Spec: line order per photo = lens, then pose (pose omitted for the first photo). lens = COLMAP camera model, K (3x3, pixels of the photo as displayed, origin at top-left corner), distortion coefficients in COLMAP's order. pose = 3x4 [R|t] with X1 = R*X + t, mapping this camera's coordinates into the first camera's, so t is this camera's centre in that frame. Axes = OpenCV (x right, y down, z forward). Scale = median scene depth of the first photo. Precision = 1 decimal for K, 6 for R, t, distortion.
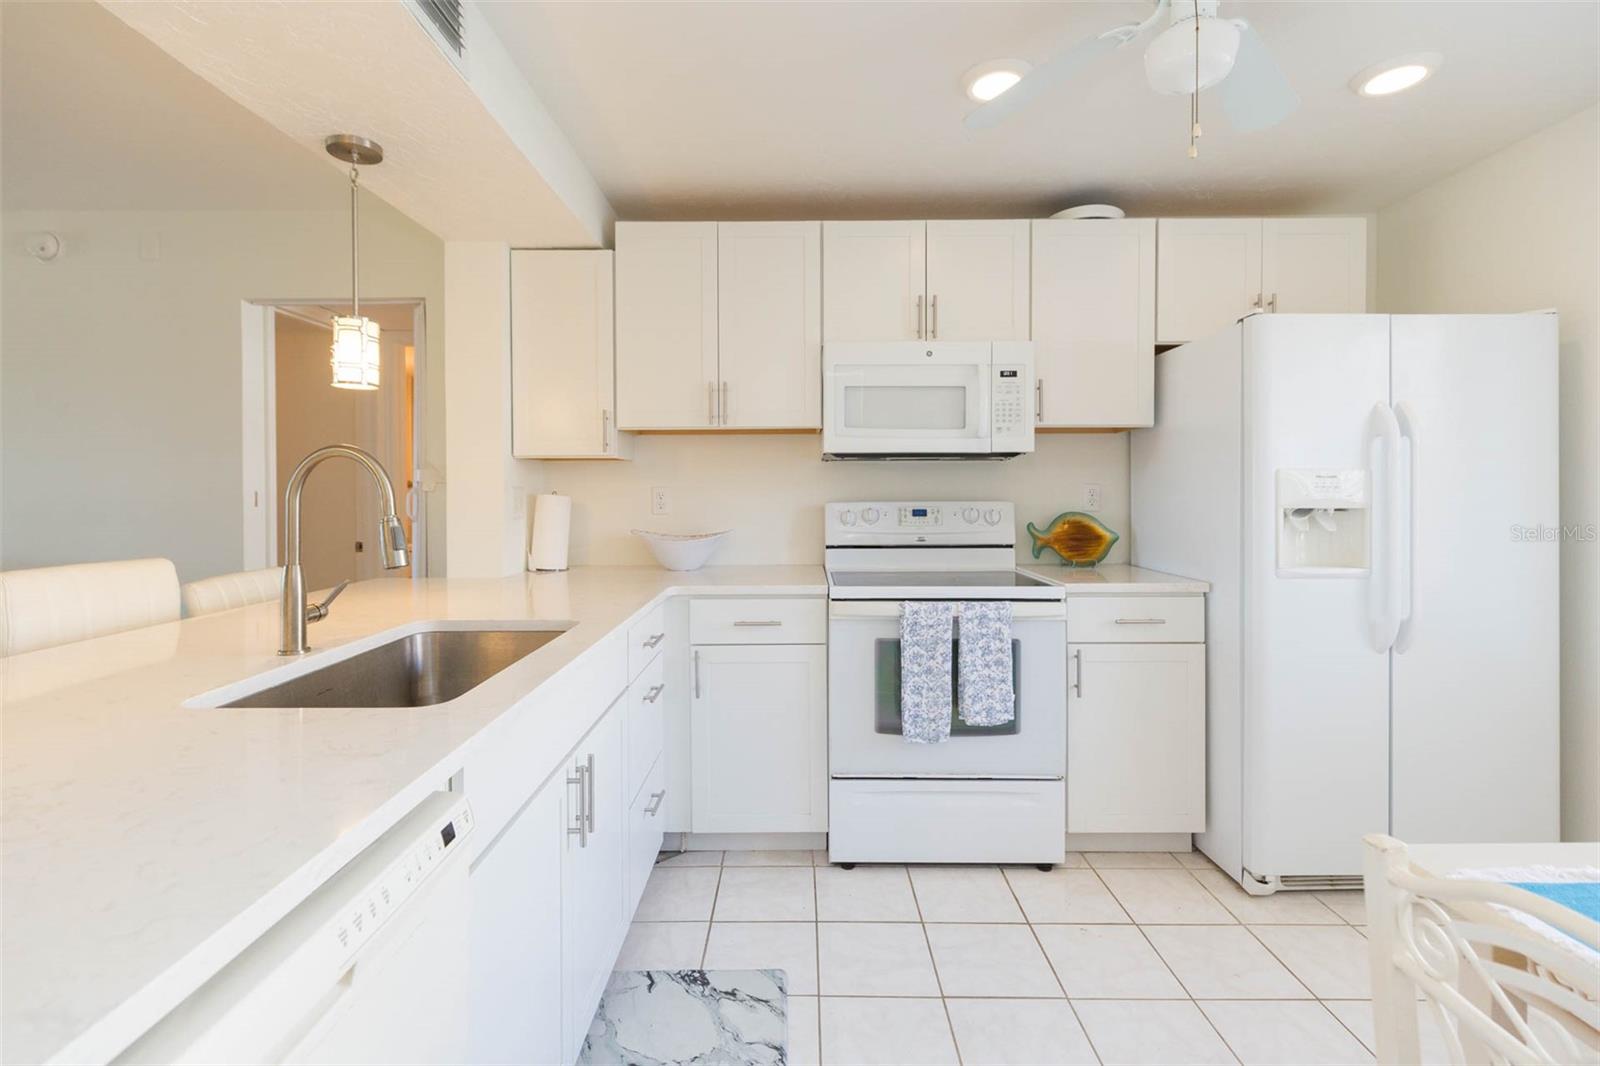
lens RADIAL K [[731.4, 0, 797.6], [0, 731.4, 485.5], [0, 0, 1]] dist [0.000270, -0.000051]
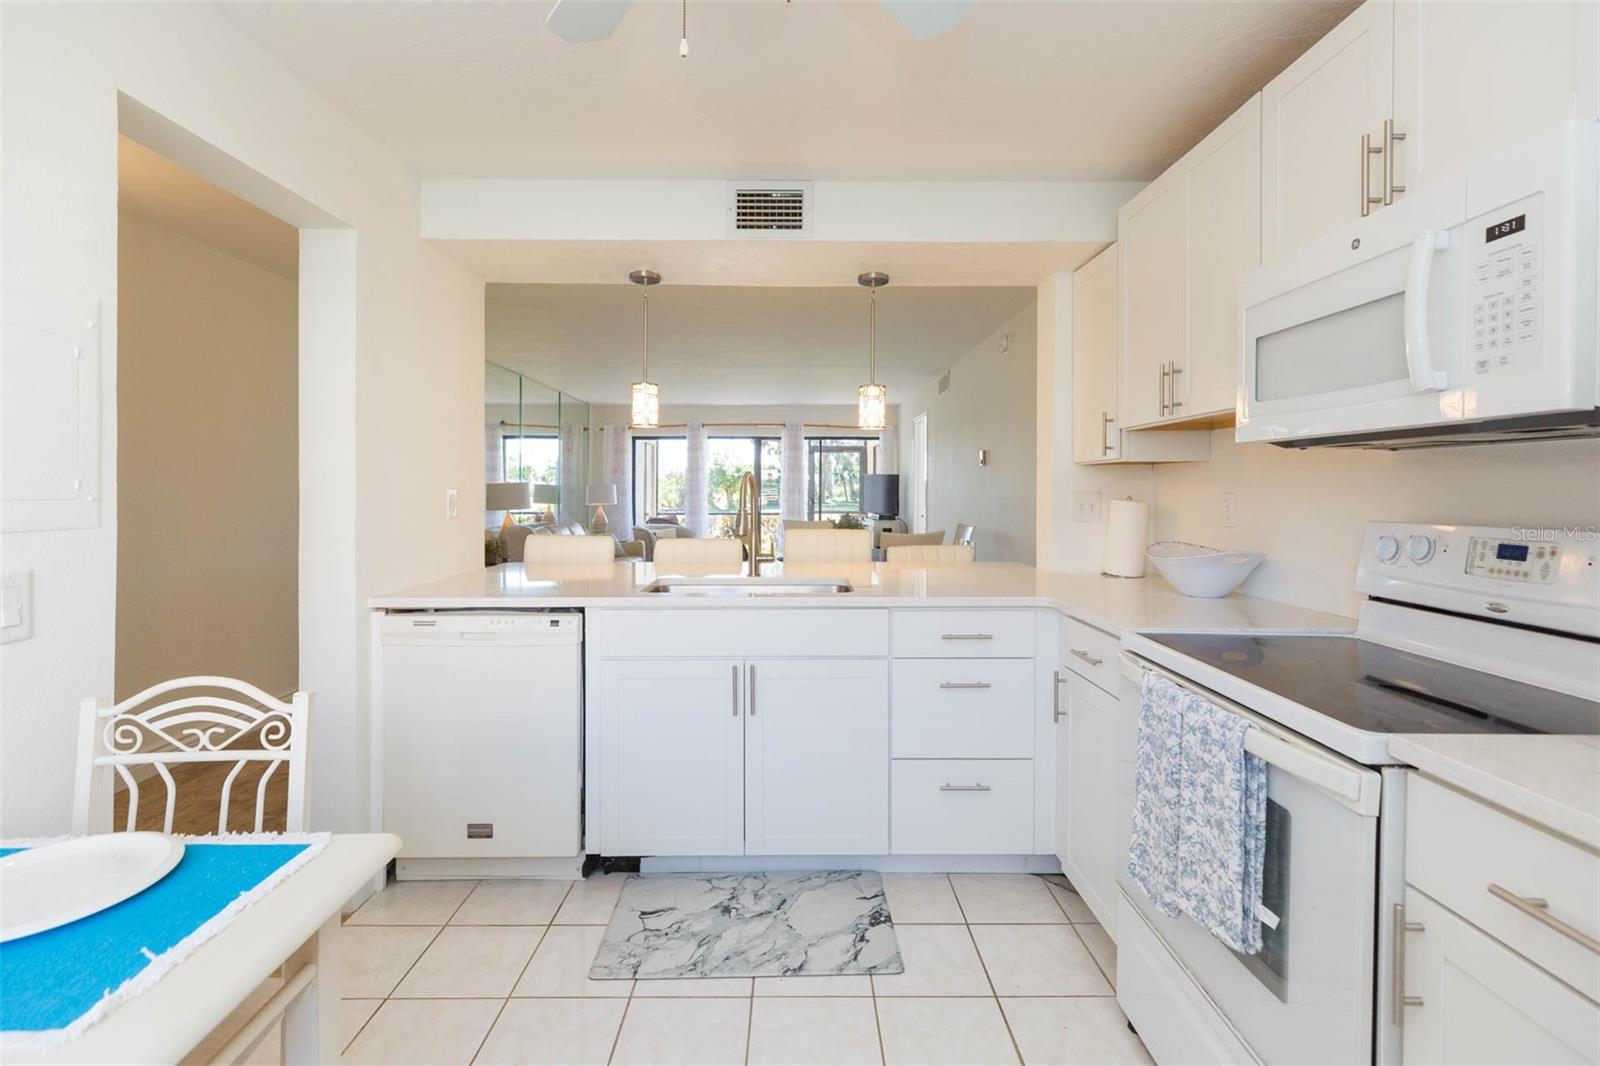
lens RADIAL K [[731.4, 0, 797.6], [0, 731.4, 485.5], [0, 0, 1]] dist [0.000270, -0.000051]
pose [[0.012321, -0.001647, -0.999923, 0.758610], [0.003449, 0.999993, -0.001605, -0.007623], [0.999918, -0.003429, 0.012326, 0.641853]]
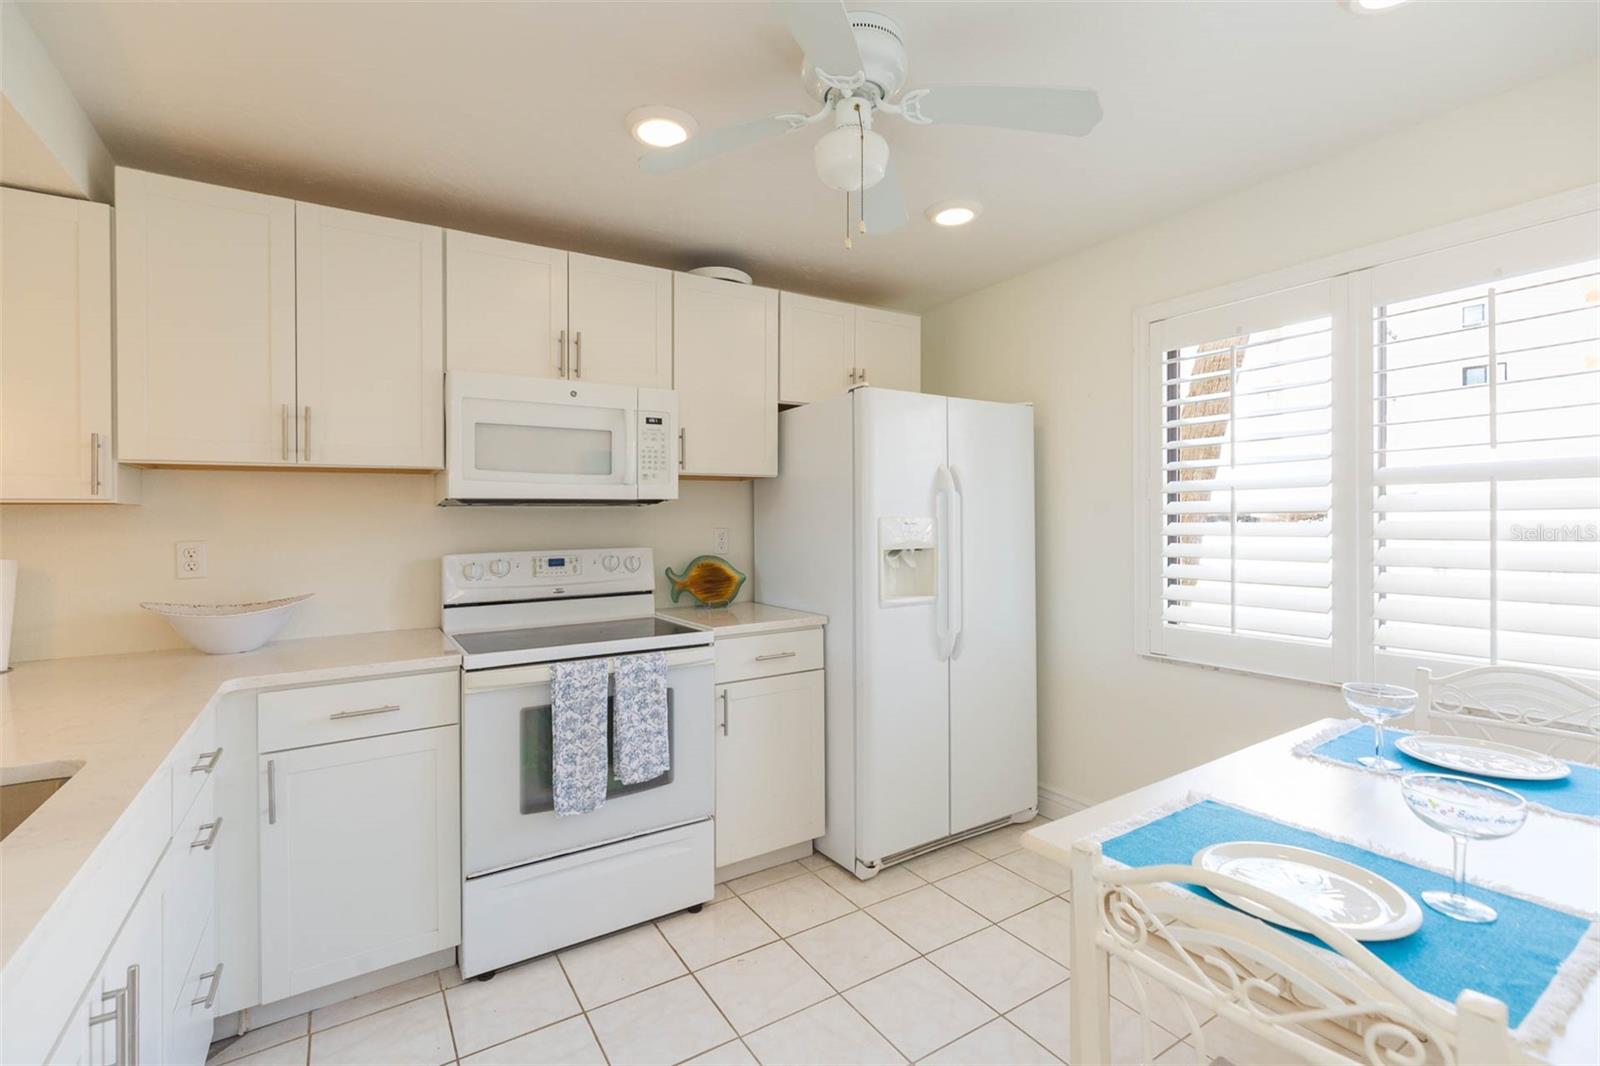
lens RADIAL K [[719.9, 0, 815.6], [0, 719.9, 512.3], [0, 0, 1]] dist [0.002626, -0.000271]
pose [[0.837939, -0.000518, 0.545763, -0.068411], [0.006504, 0.999938, -0.009038, -0.019020], [-0.545724, 0.011123, 0.837891, 0.061979]]
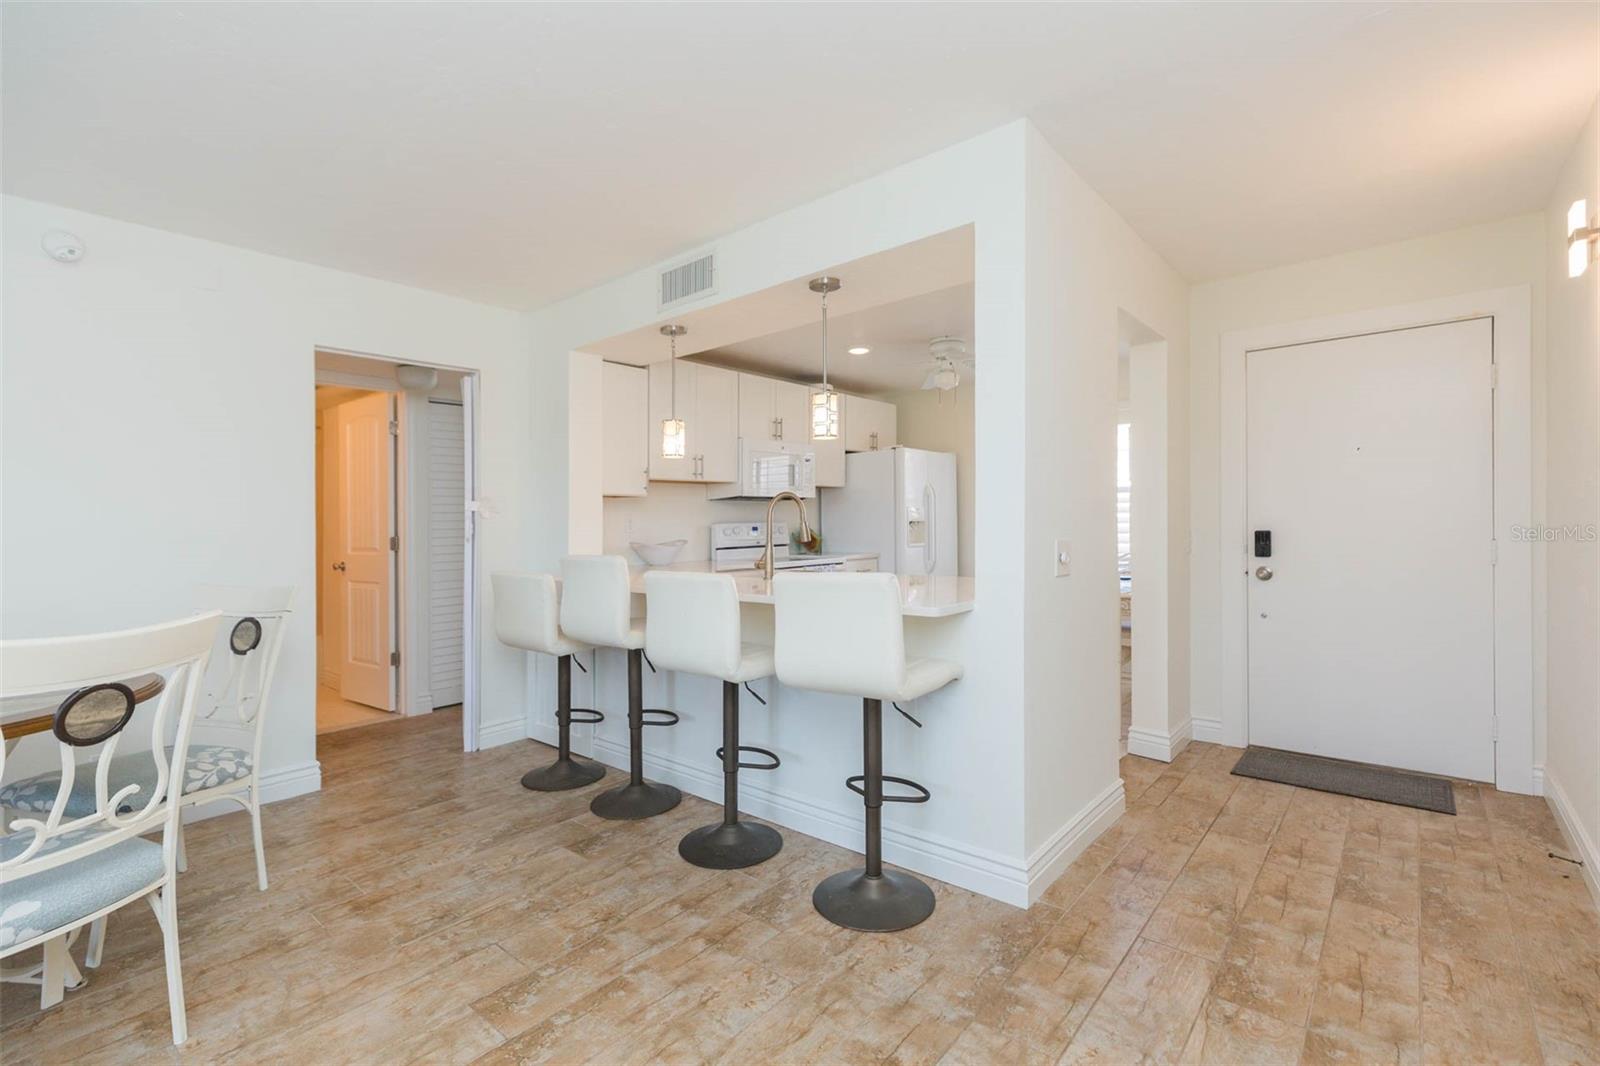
lens RADIAL K [[718.4, 0, 802.3], [0, 718.4, 529.8], [0, 0, 1]] dist [0.001687, -0.000097]
pose [[0.645480, -0.013045, 0.763666, -1.394980], [0.013644, 0.999892, 0.005548, 0.037827], [-0.763656, 0.006838, 0.645588, -0.338898]]
